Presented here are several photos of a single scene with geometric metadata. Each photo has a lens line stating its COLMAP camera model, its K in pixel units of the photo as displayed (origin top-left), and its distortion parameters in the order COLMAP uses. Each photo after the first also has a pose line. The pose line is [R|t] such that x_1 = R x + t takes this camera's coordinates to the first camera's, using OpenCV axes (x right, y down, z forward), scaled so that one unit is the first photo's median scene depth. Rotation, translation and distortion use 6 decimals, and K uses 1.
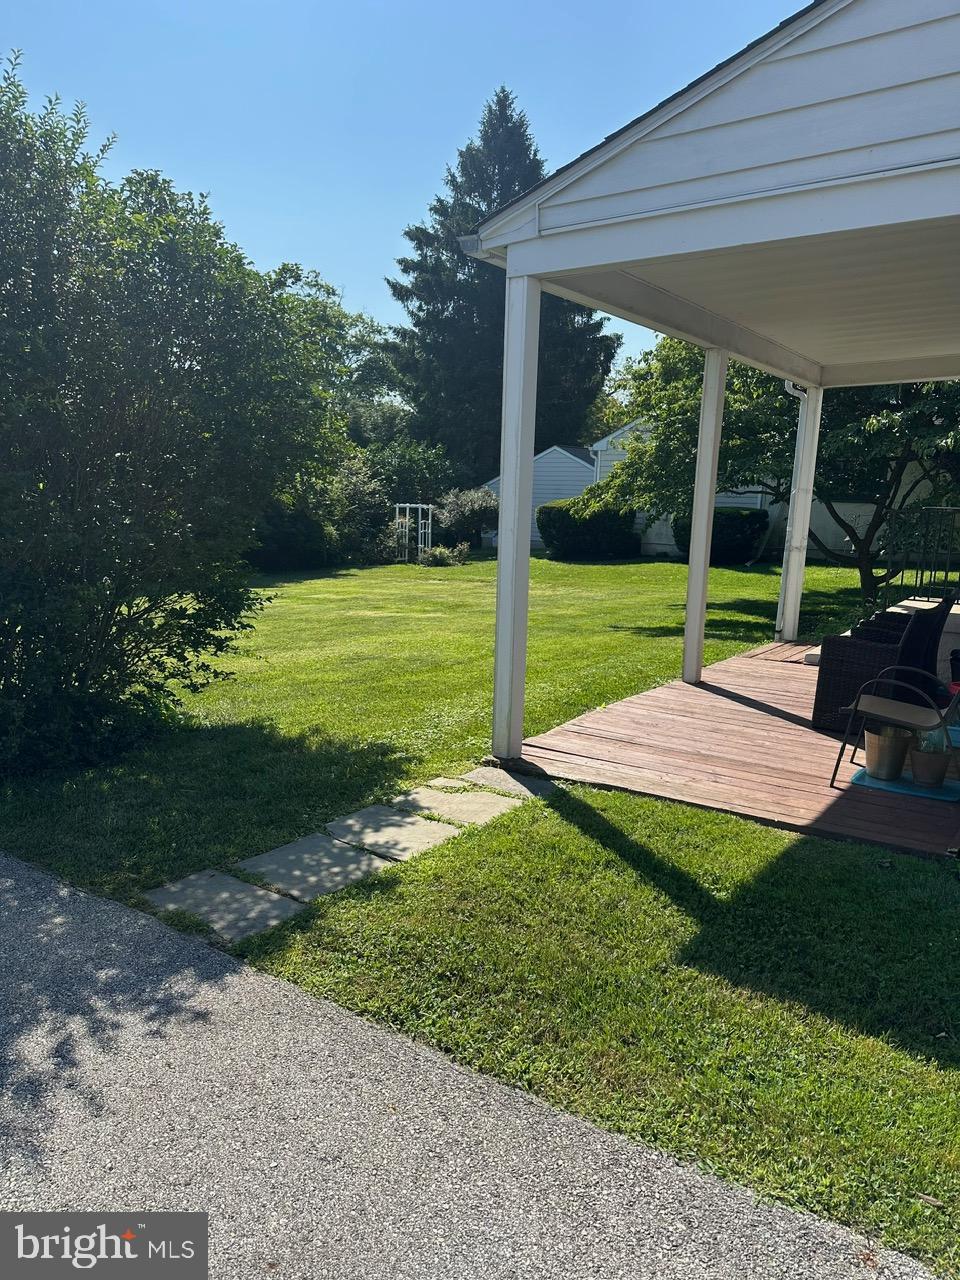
lens RADIAL K [[894.7, 0, 480.0], [0, 894.7, 640.0], [0, 0, 1]] dist [0.165059, -0.247833]
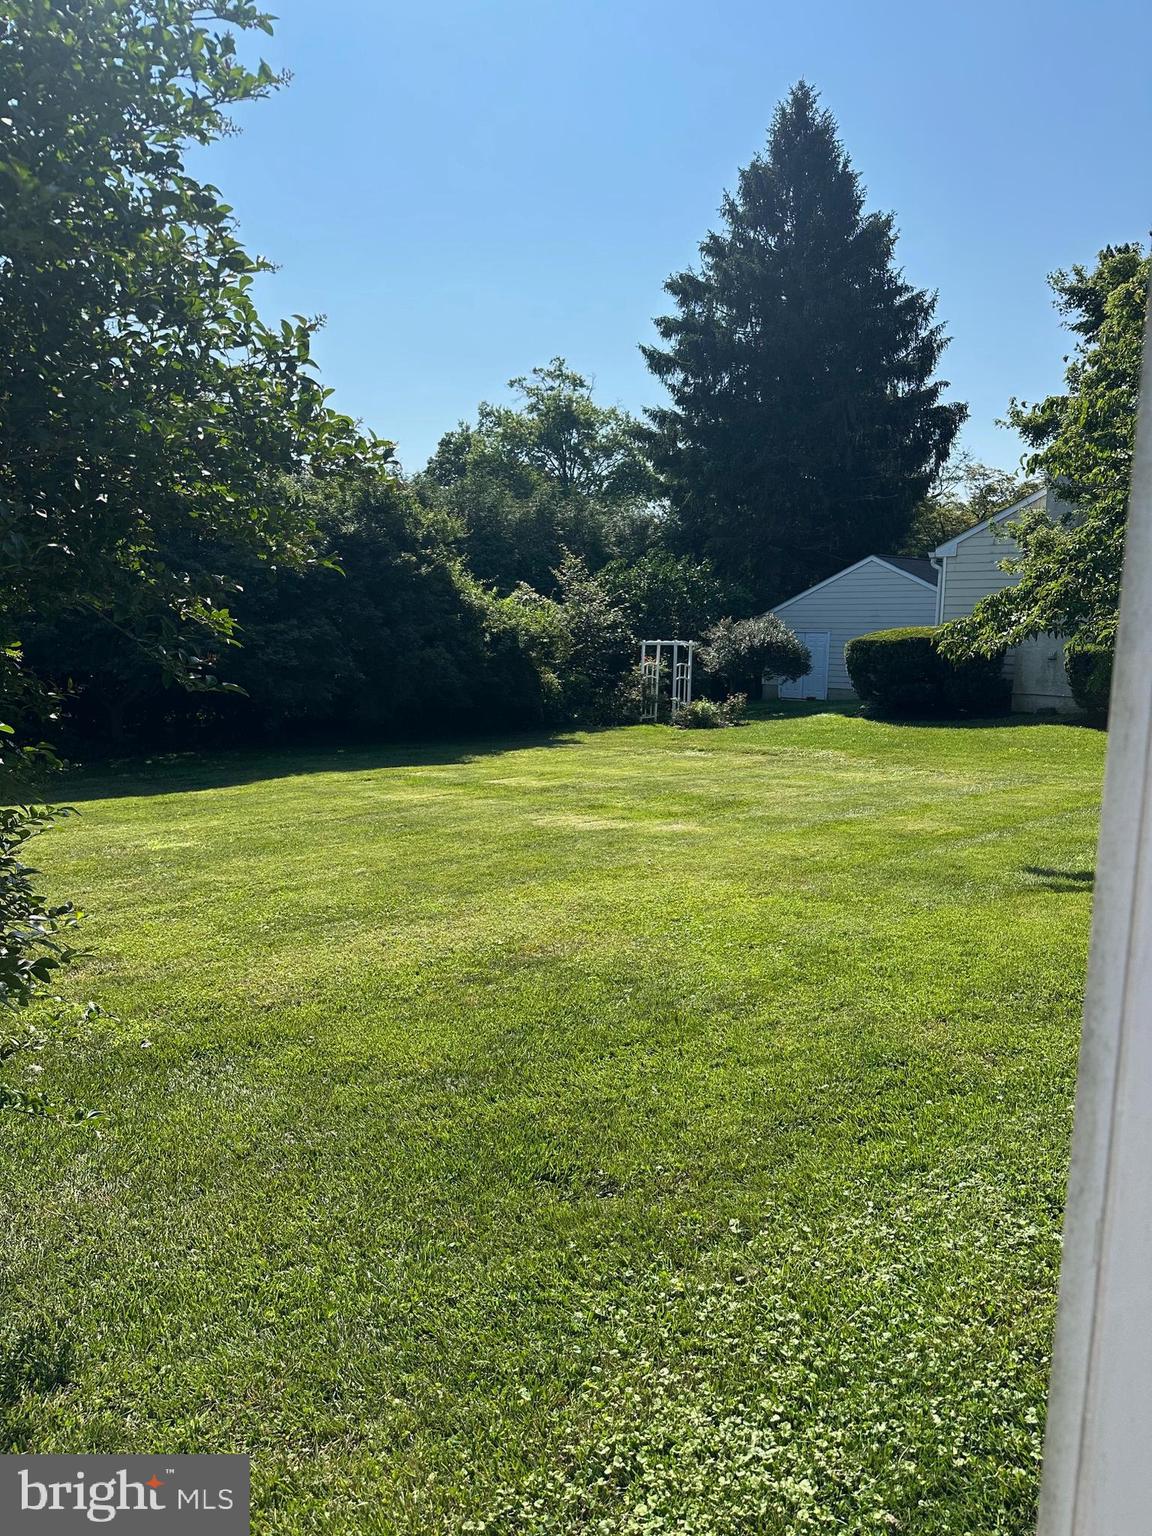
lens RADIAL K [[1073.6, 0, 576.0], [0, 1073.6, 768.0], [0, 0, 1]] dist [0.165059, -0.247833]
pose [[0.986090, 0.009274, -0.165956, -0.001940], [-0.014807, 0.999374, -0.032132, -0.018840], [0.165554, 0.034142, 0.985610, 0.130869]]
